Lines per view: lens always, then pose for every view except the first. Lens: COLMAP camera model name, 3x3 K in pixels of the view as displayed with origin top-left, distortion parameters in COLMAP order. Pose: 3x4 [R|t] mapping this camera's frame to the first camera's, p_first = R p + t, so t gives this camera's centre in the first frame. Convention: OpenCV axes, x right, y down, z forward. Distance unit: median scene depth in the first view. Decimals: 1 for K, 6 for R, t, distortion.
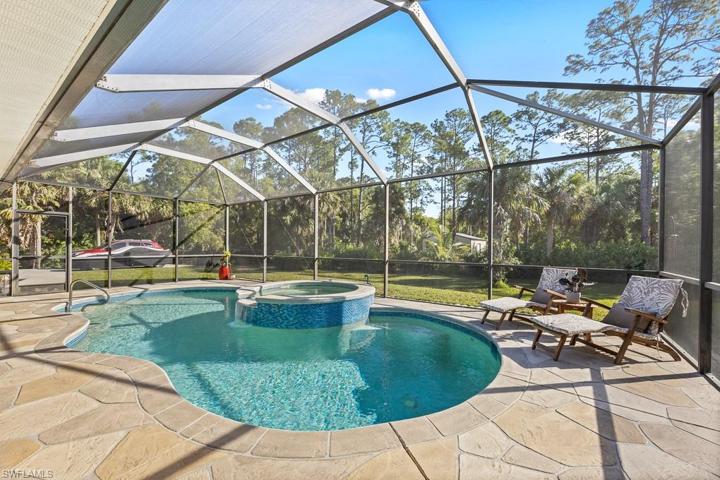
lens RADIAL K [[296.1, 0, 360.3], [0, 296.1, 247.2], [0, 0, 1]] dist [-0.017689, 0.000084]
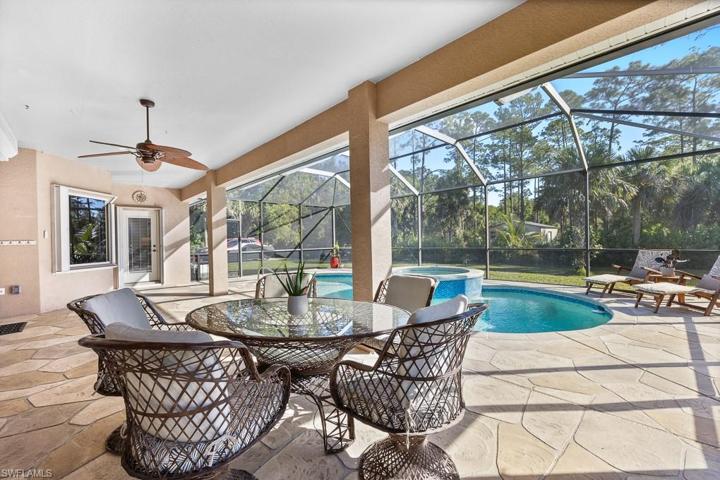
lens RADIAL K [[295.0, 0, 360.0], [0, 295.0, 240.0], [0, 0, 1]] dist [0.000458, -0.007330]
pose [[0.983452, -0.027811, -0.179023, -0.095303], [0.027868, 0.999609, -0.002197, -0.000930], [0.179014, -0.002828, 0.983842, -0.129675]]
